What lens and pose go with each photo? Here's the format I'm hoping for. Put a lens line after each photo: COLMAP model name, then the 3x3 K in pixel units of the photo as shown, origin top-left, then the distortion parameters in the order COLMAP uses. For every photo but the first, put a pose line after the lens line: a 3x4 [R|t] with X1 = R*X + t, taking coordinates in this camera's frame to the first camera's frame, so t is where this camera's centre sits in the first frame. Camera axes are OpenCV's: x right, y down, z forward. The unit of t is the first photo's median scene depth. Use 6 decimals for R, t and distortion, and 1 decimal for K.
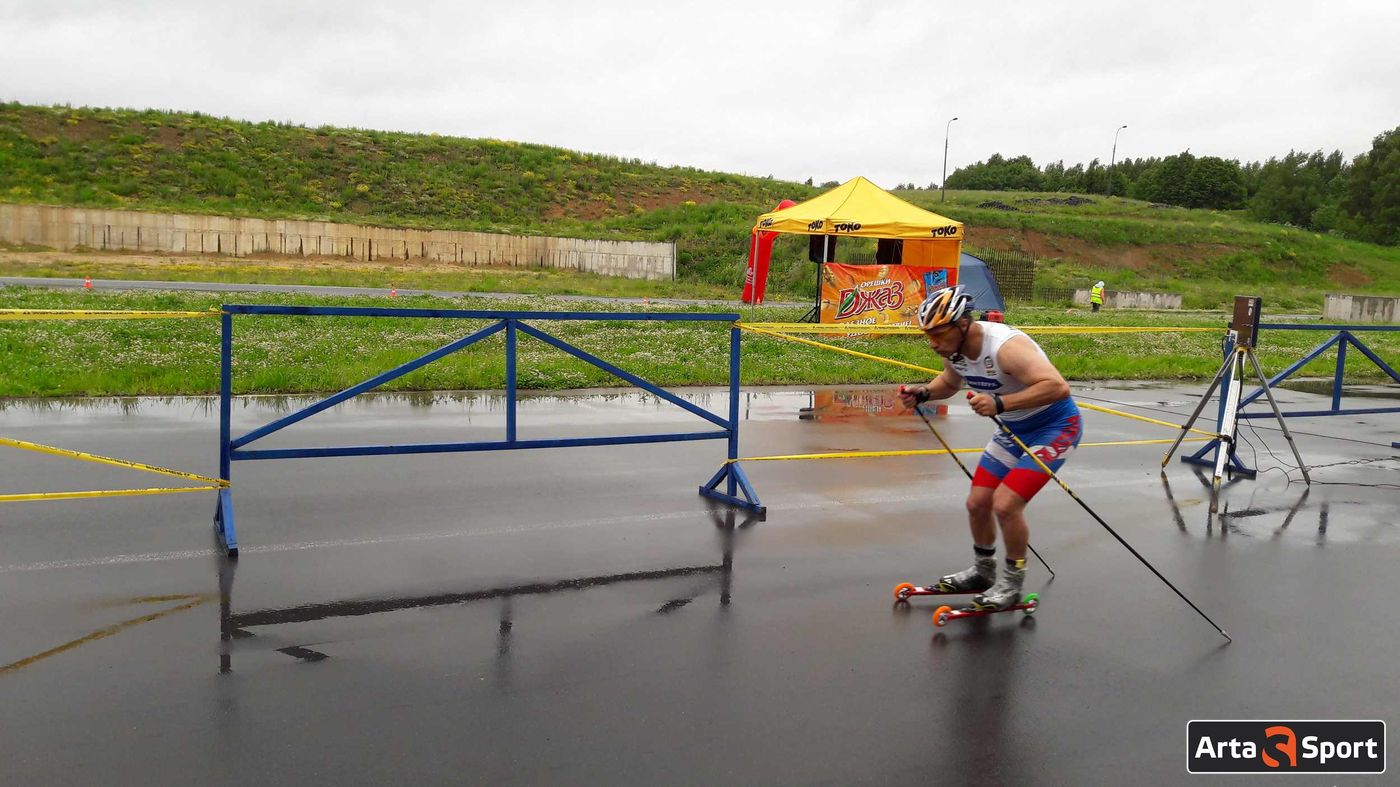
lens RADIAL K [[1156.2, 0, 700.0], [0, 1156.2, 393.5], [0, 0, 1]] dist [0.094810, -0.207481]
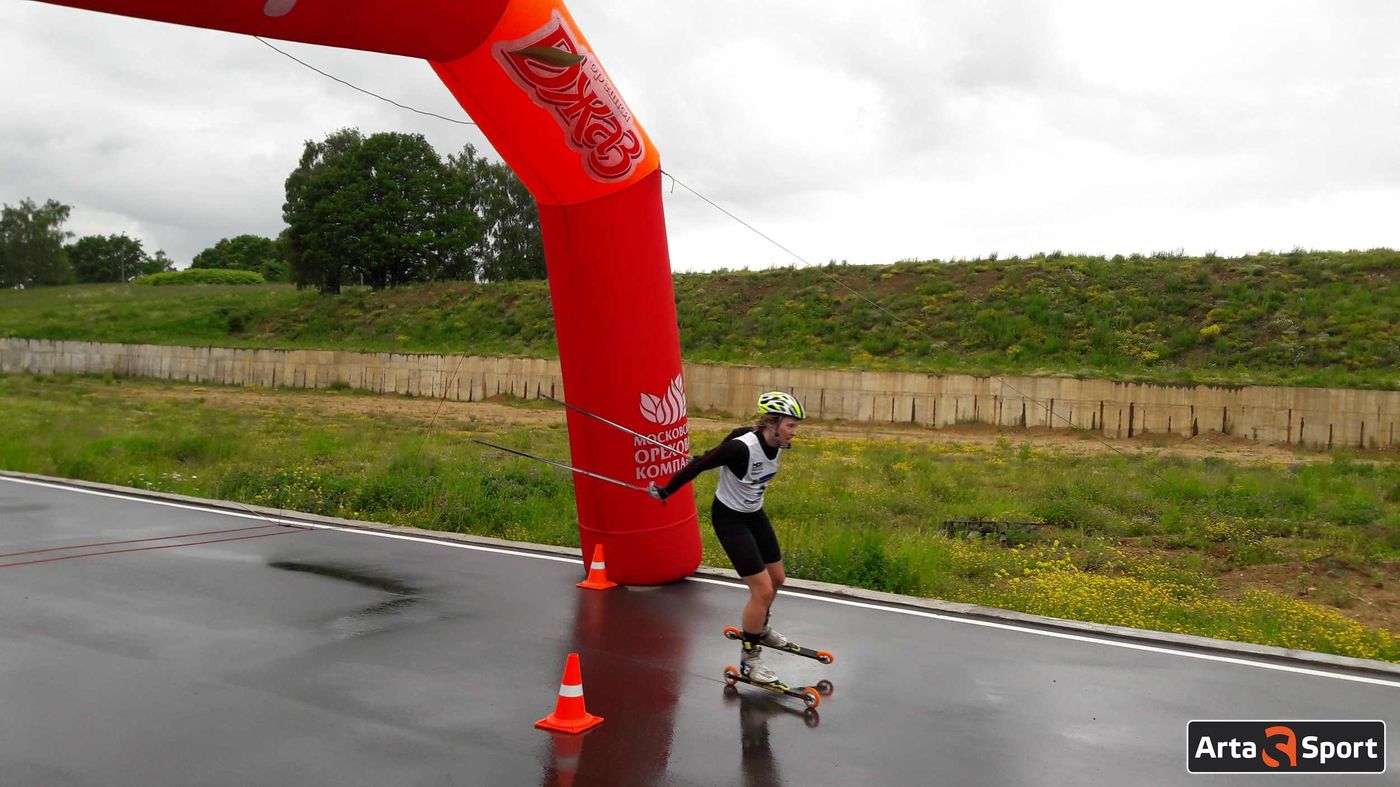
lens RADIAL K [[1124.2, 0, 715.6], [0, 1124.2, 399.1], [0, 0, 1]] dist [0.137123, -0.257770]
pose [[0.503140, -0.017996, -0.864018, 0.108586], [-0.124362, 0.987869, -0.092996, -0.043961], [0.855210, 0.154241, 0.494798, 0.440915]]
